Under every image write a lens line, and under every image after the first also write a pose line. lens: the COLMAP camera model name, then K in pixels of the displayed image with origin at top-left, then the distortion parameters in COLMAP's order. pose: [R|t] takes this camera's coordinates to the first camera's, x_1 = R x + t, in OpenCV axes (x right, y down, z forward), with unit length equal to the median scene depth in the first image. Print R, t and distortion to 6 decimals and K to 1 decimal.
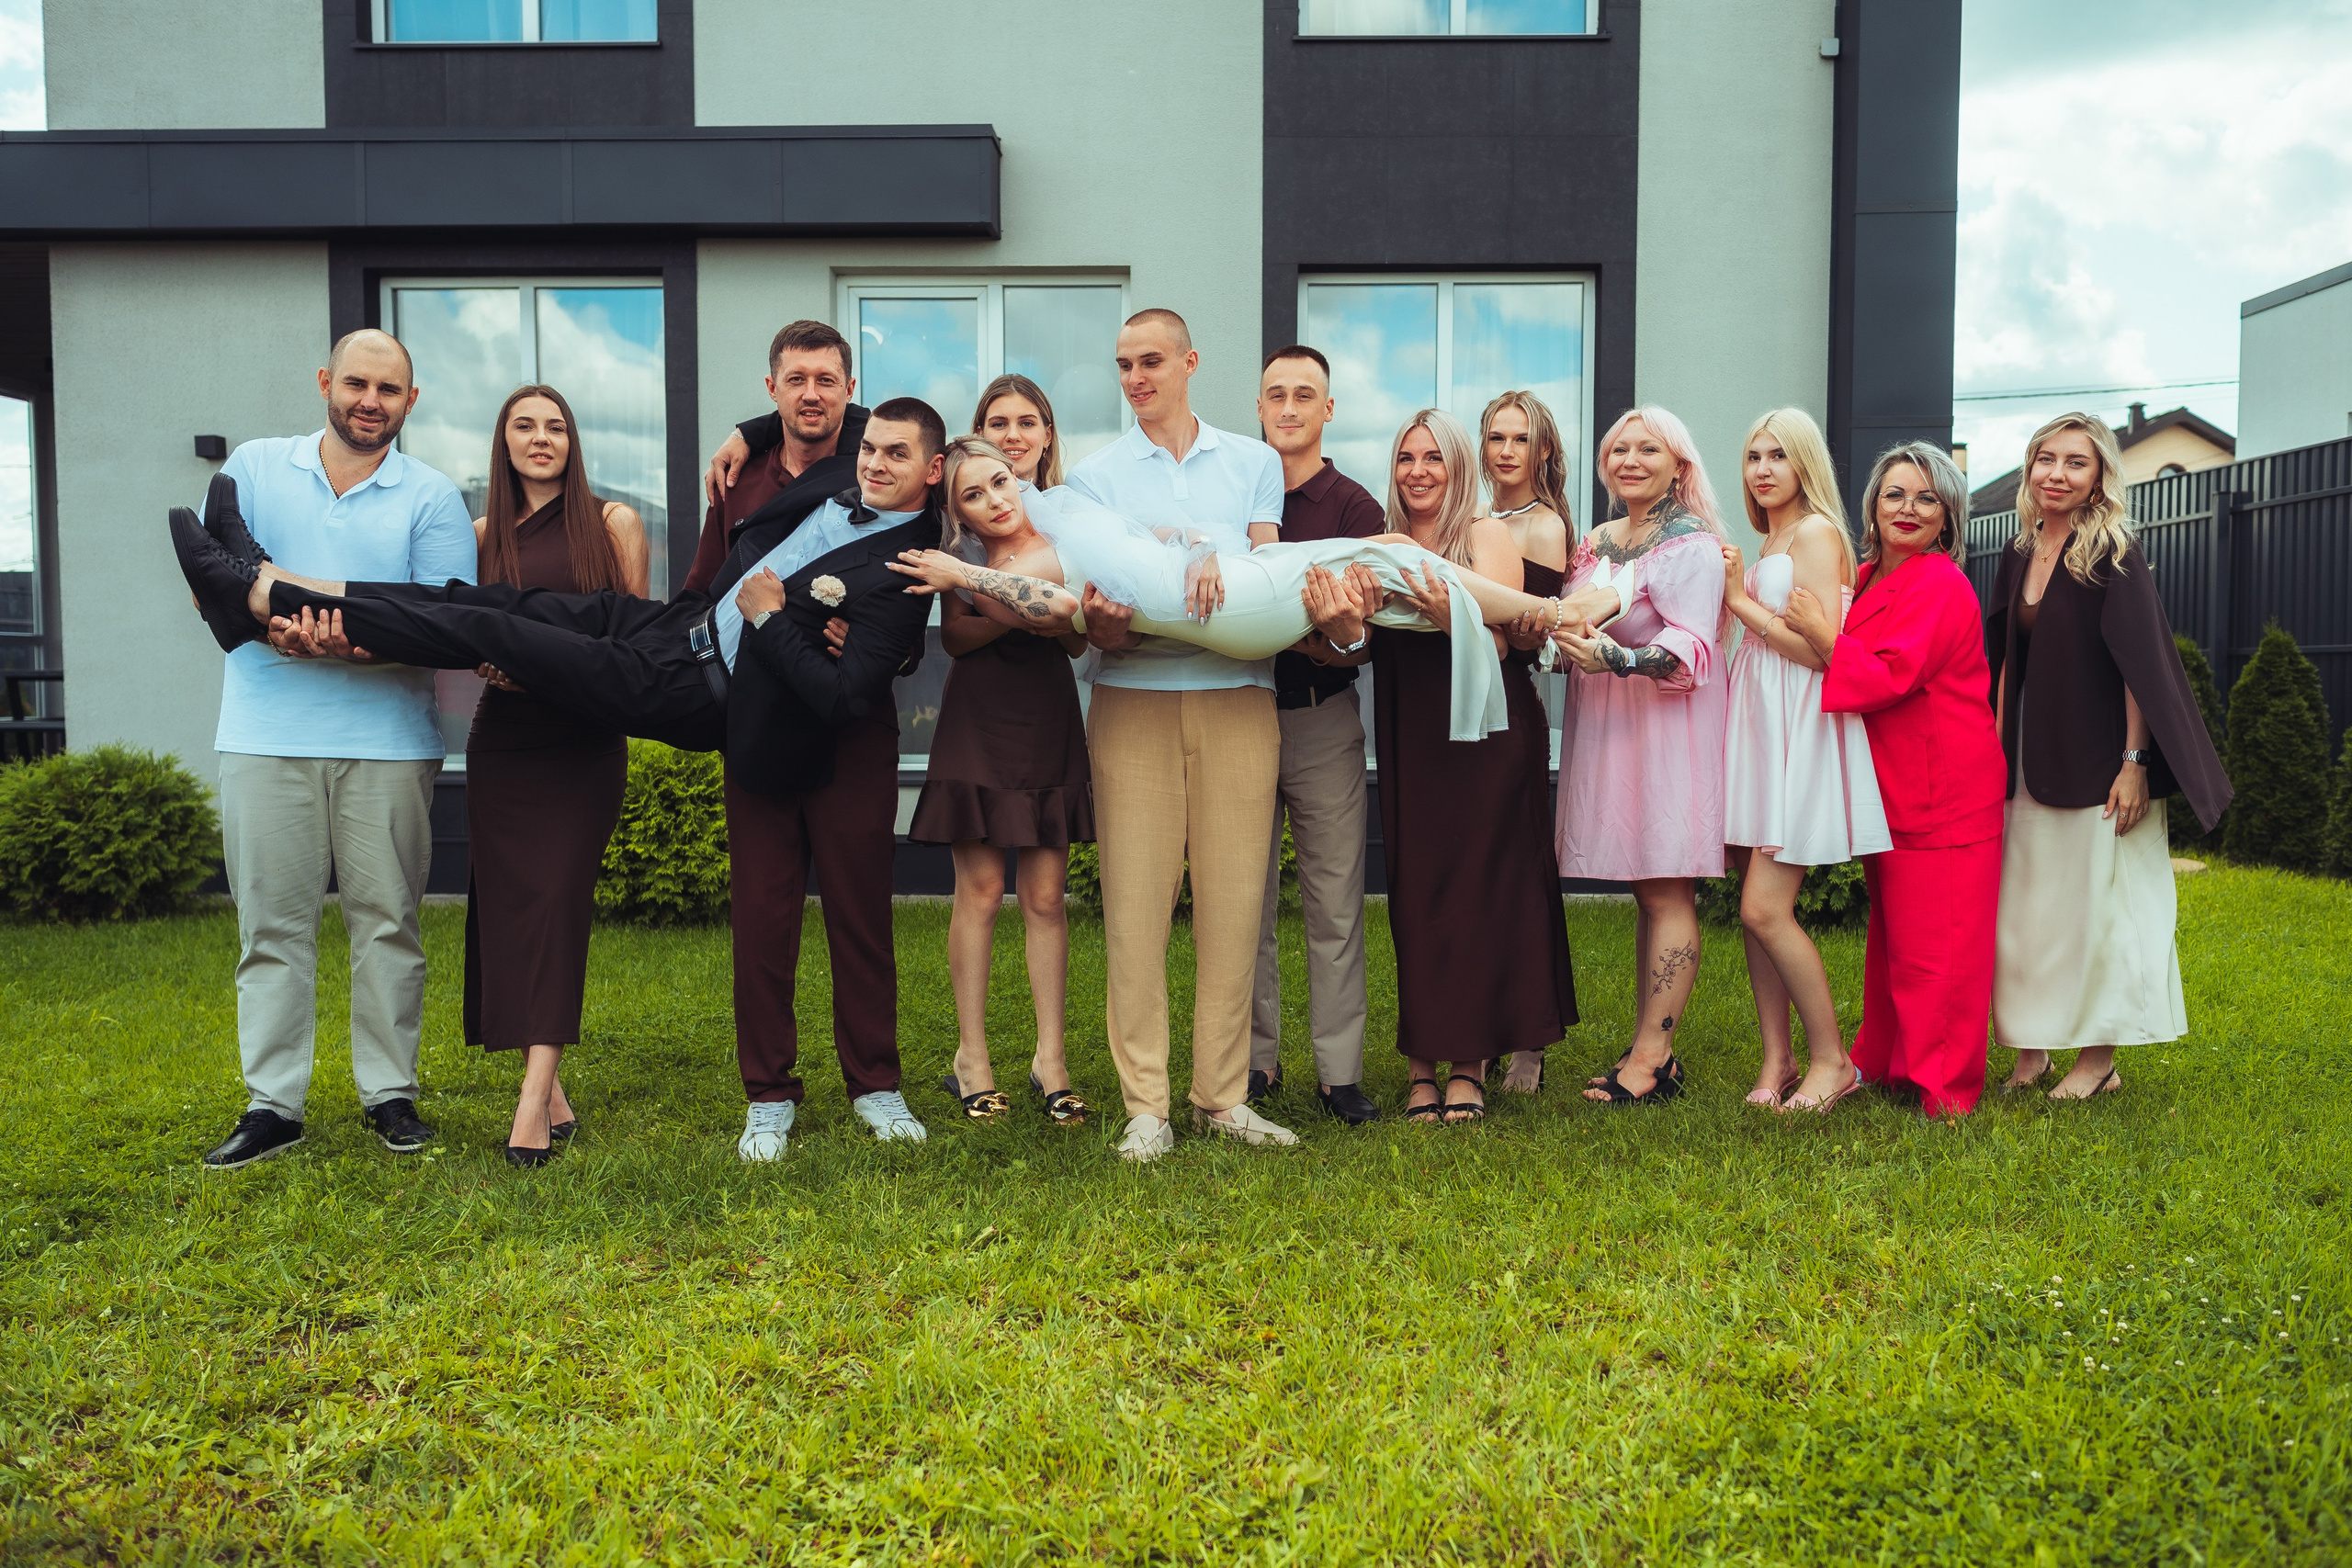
lens RADIAL K [[1922.4, 0, 1189.8], [0, 1922.4, 809.8], [0, 0, 1]] dist [0.002423, -0.007104]
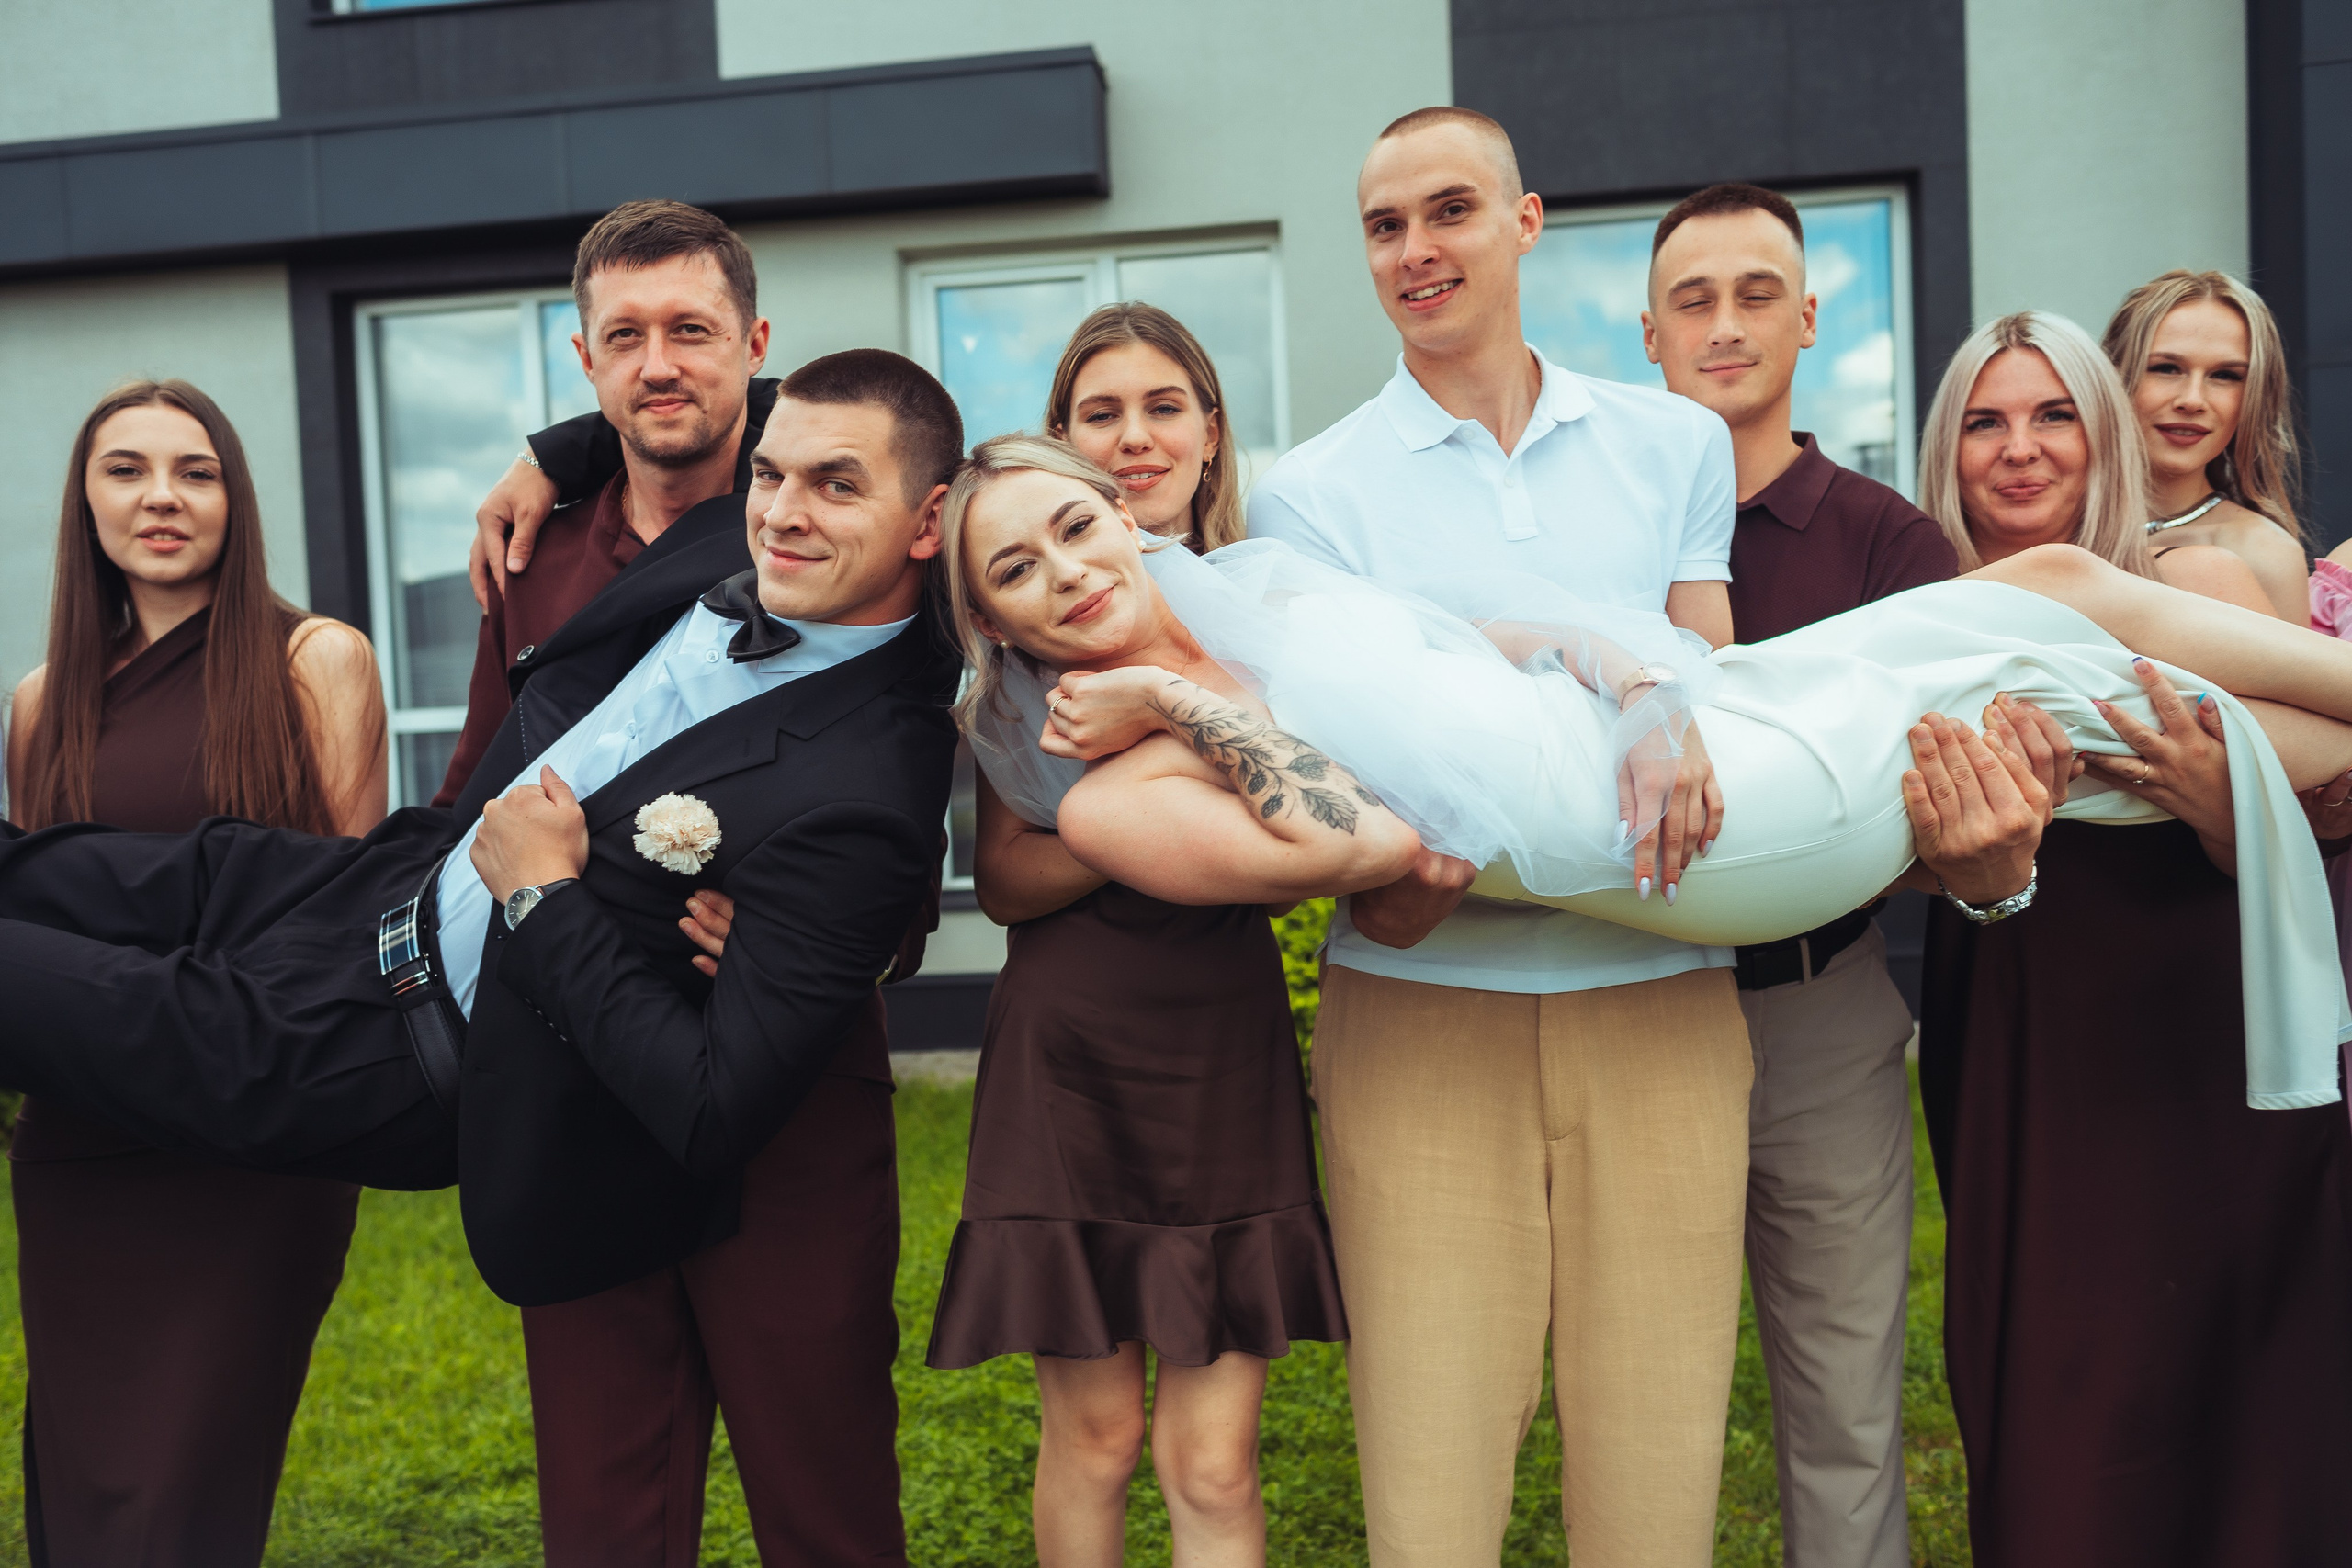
lens RADIAL K [[1922.4, 0, 1116.0], [0, 1922.4, 828.3], [0, 0, 1]] dist [0.002423, -0.007104]
pose [[0.992662, -0.042033, -0.113377, -0.044992], [0.042149, 0.999110, -0.001373, -0.097747], [0.113334, -0.003416, 0.993551, 0.540039]]
